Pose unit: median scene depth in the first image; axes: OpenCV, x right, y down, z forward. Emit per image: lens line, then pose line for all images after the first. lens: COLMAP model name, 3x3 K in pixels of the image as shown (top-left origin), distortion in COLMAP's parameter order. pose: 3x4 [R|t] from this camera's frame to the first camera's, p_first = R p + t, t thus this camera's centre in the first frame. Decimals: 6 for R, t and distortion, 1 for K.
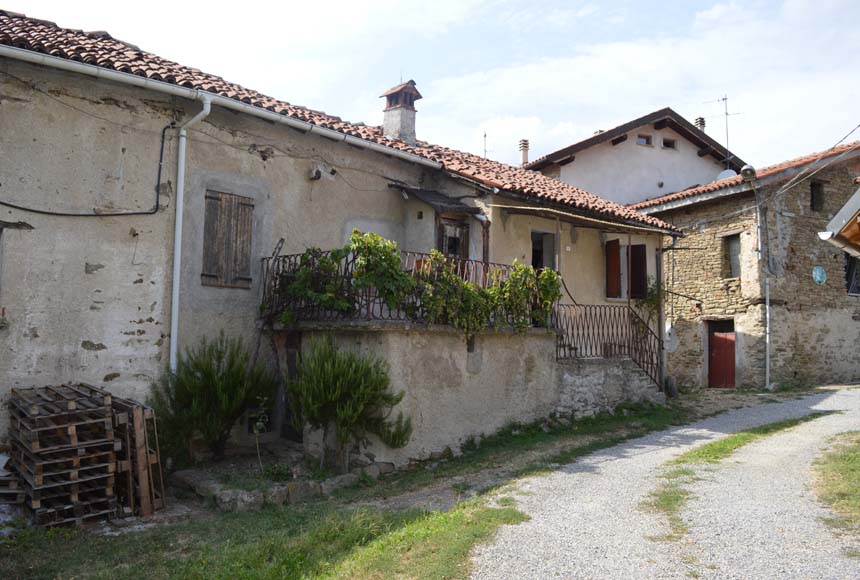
lens RADIAL K [[685.4, 0, 430.0], [0, 685.4, 290.0], [0, 0, 1]] dist [-0.084842, 0.010834]
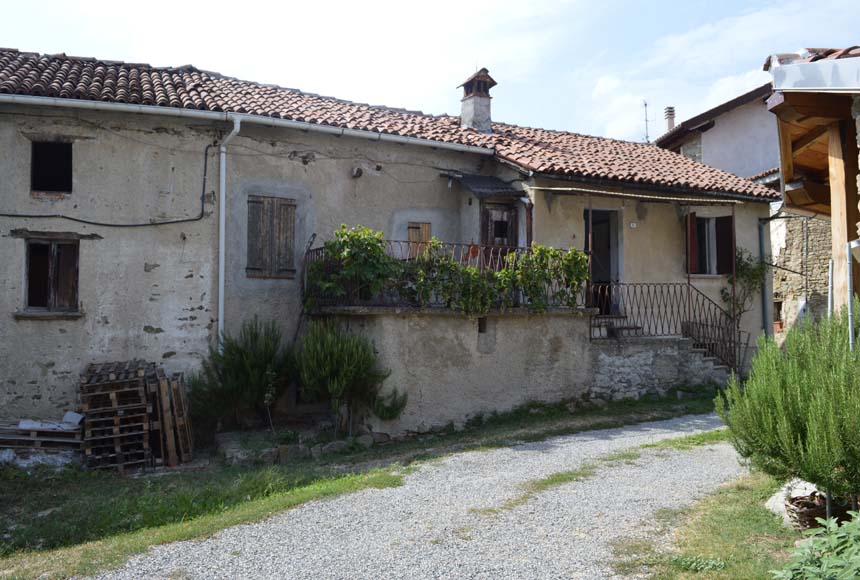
lens RADIAL K [[685.4, 0, 430.0], [0, 685.4, 290.0], [0, 0, 1]] dist [-0.084842, 0.010834]
pose [[0.946585, -0.022998, -0.321633, 0.327928], [0.033433, 0.999077, 0.026958, -0.005902], [0.320716, -0.036272, 0.946481, -0.015732]]
